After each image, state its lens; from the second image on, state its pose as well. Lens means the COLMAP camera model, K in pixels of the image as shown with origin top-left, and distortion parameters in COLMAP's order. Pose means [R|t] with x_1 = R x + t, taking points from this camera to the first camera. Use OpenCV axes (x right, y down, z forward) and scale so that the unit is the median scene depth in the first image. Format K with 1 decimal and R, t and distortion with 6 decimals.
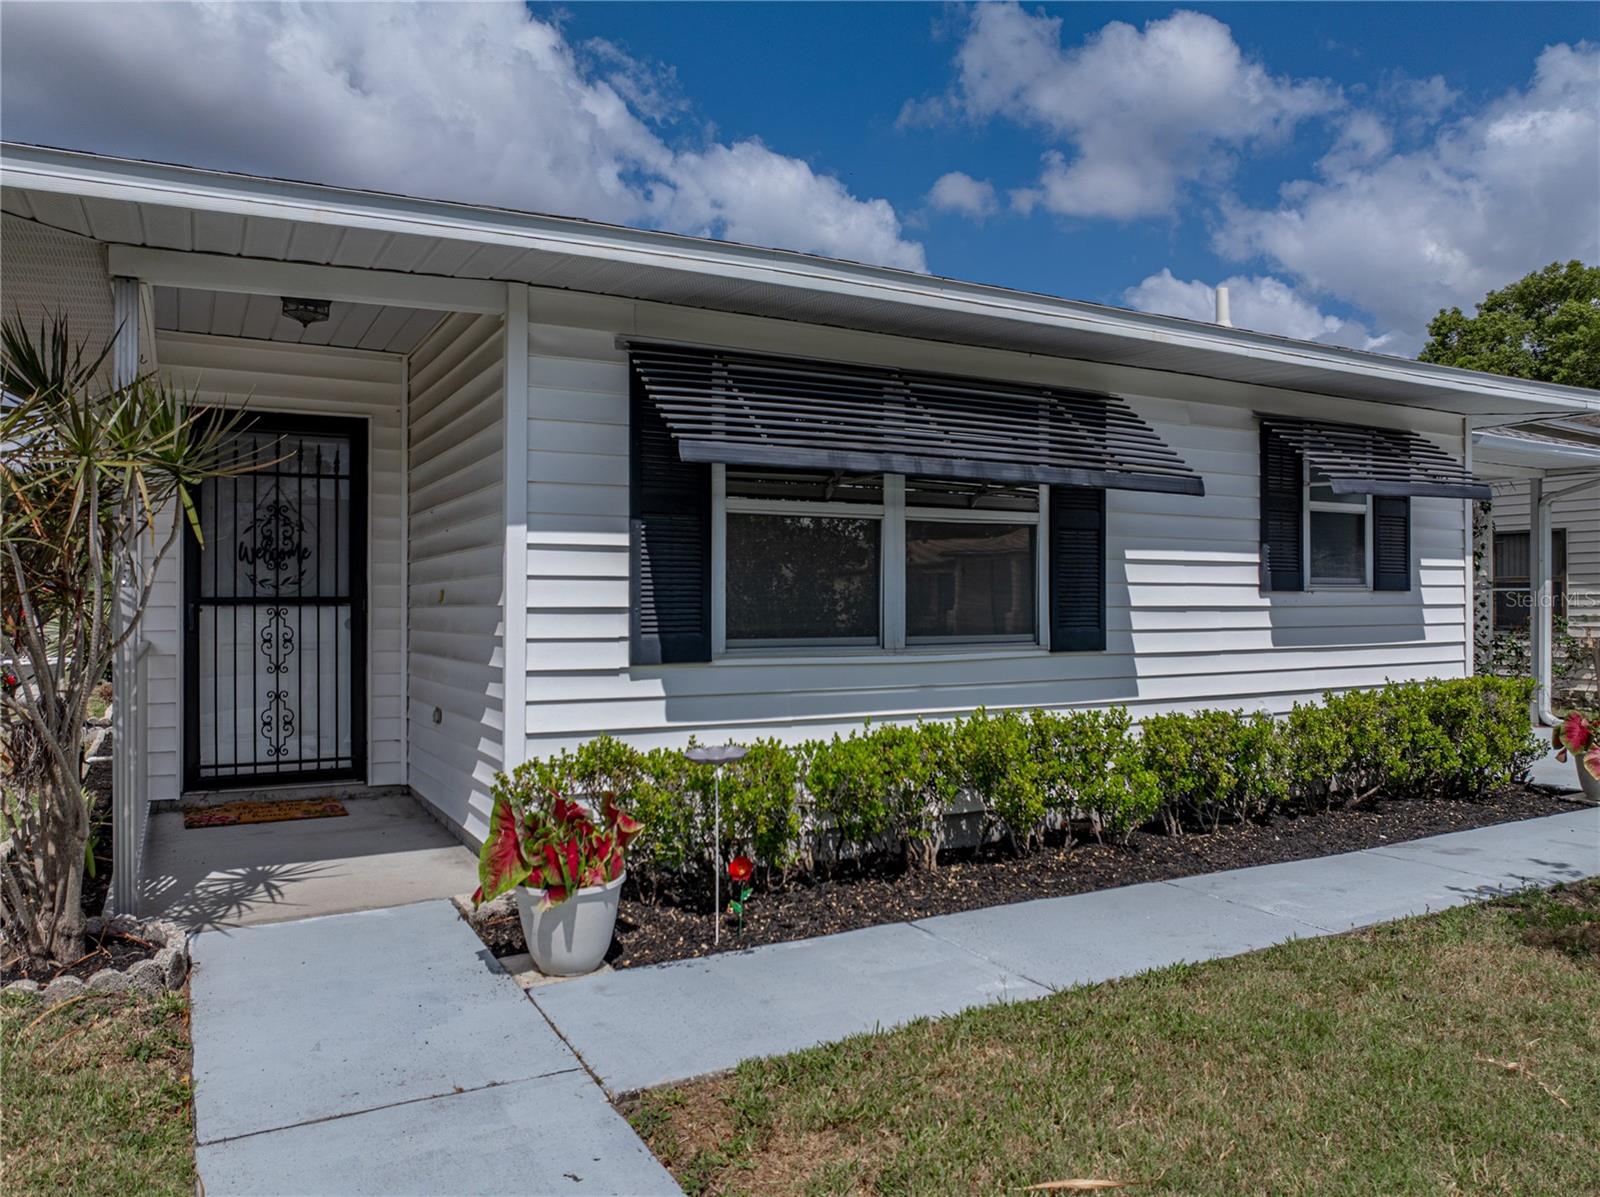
lens RADIAL K [[1142.2, 0, 800.0], [0, 1142.2, 598.5], [0, 0, 1]] dist [-0.038484, -0.000198]
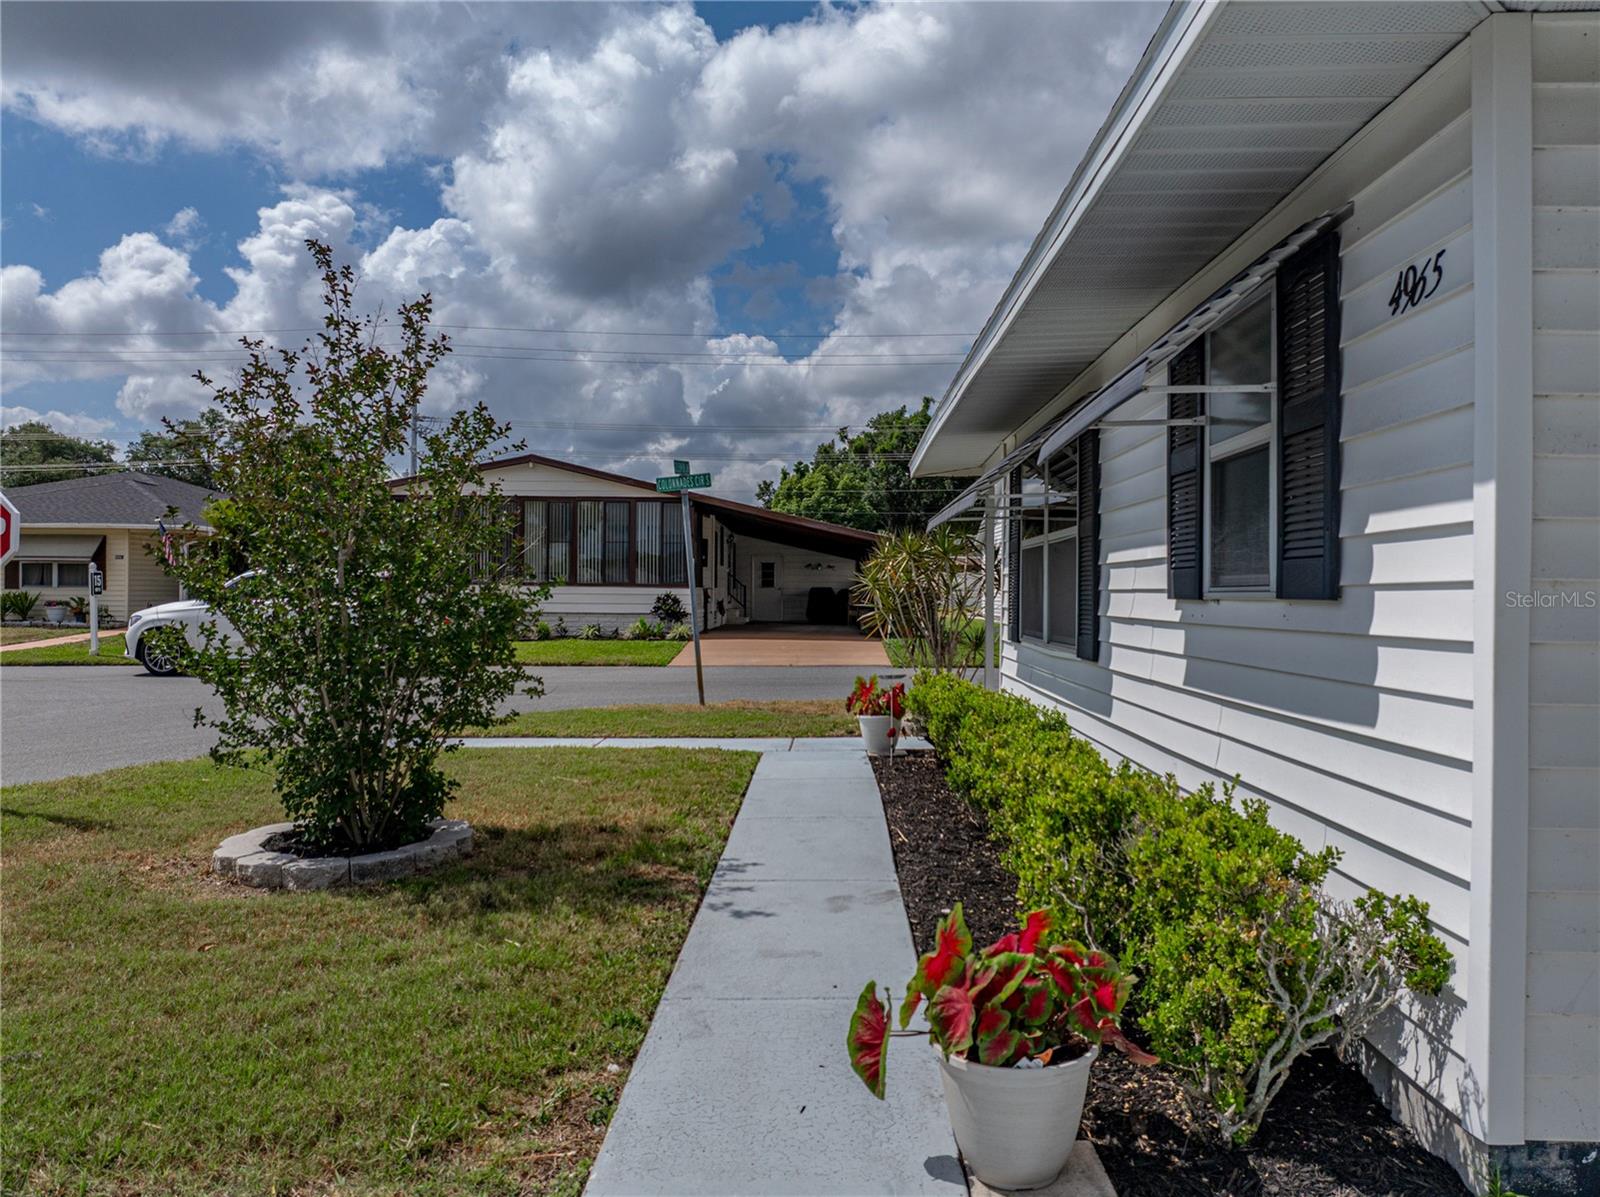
lens RADIAL K [[1142.2, 0, 800.0], [0, 1142.2, 598.5], [0, 0, 1]] dist [-0.038484, -0.000198]
pose [[-0.505820, 0.002980, -0.862634, 1.163051], [0.000880, 0.999995, 0.002938, -0.009932], [0.862638, 0.000728, -0.505821, 1.220444]]
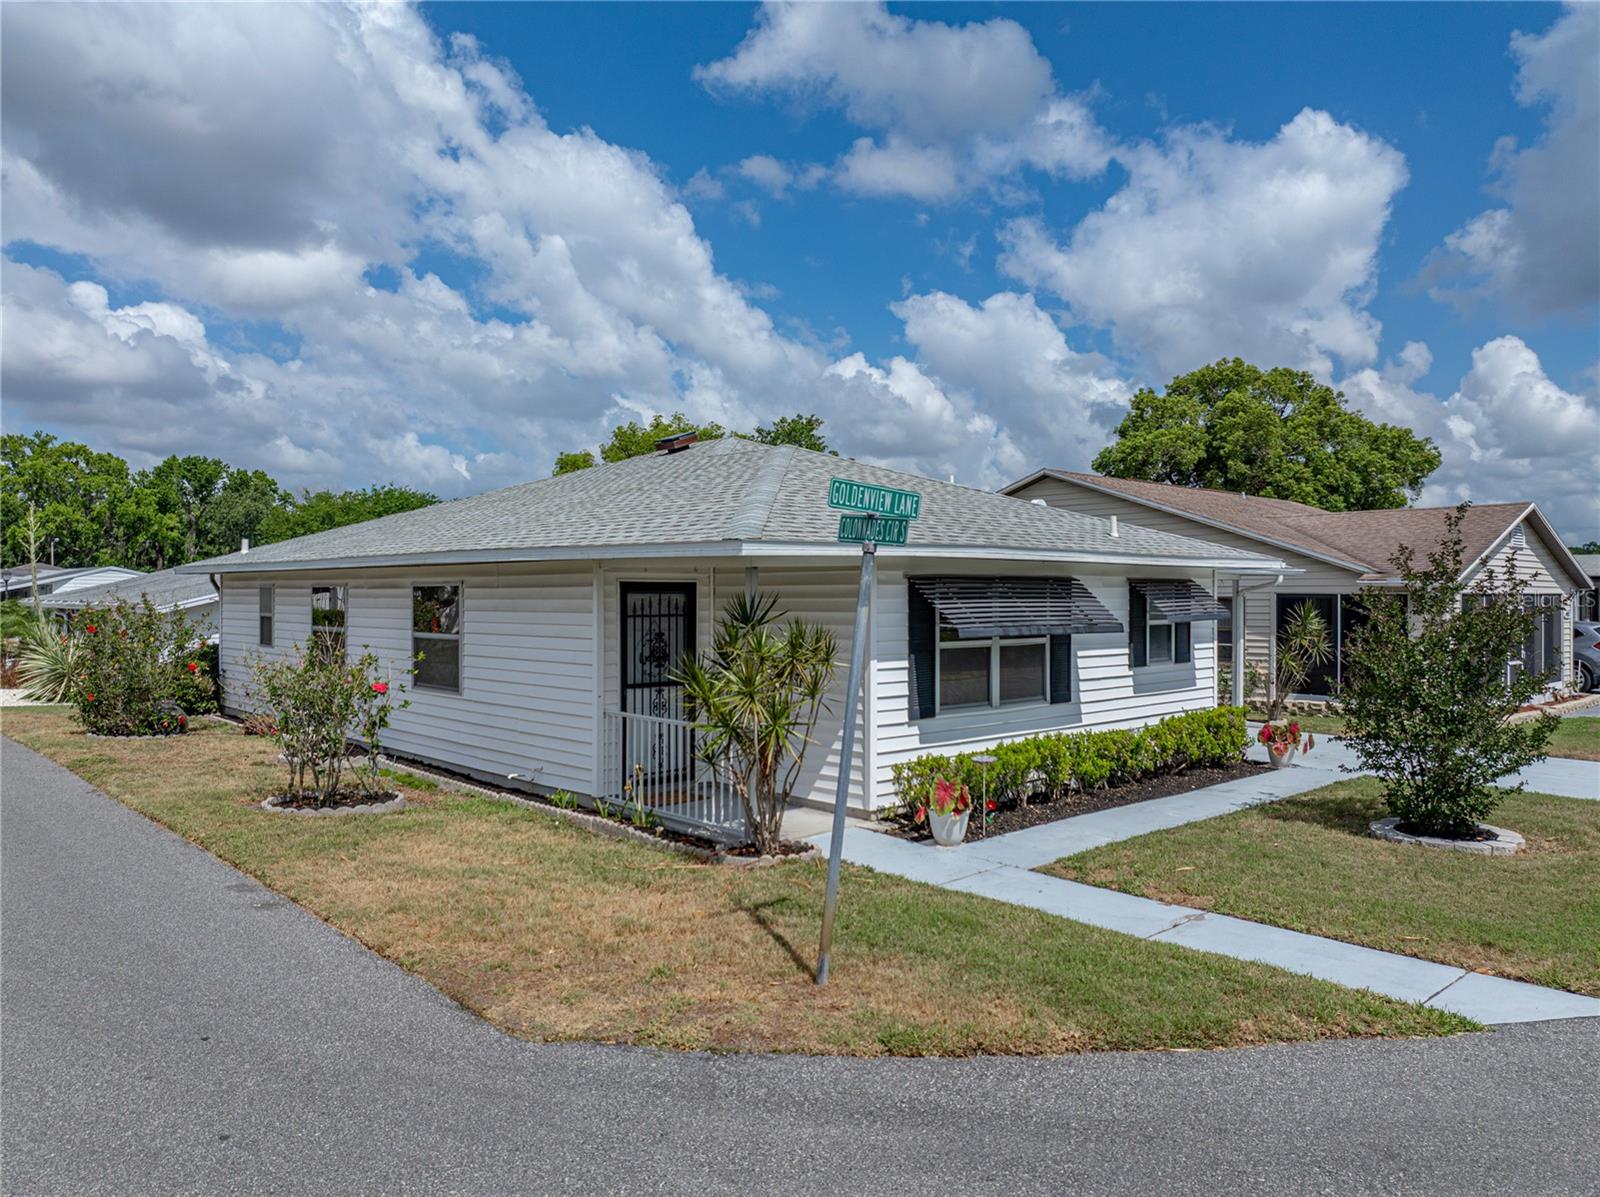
lens RADIAL K [[1142.2, 0, 800.0], [0, 1142.2, 598.5], [0, 0, 1]] dist [-0.038484, -0.000198]
pose [[0.968543, 0.000696, 0.248844, -0.693225], [-0.001834, 0.999989, 0.004339, -0.143913], [-0.248839, -0.004659, 0.968534, -0.842201]]
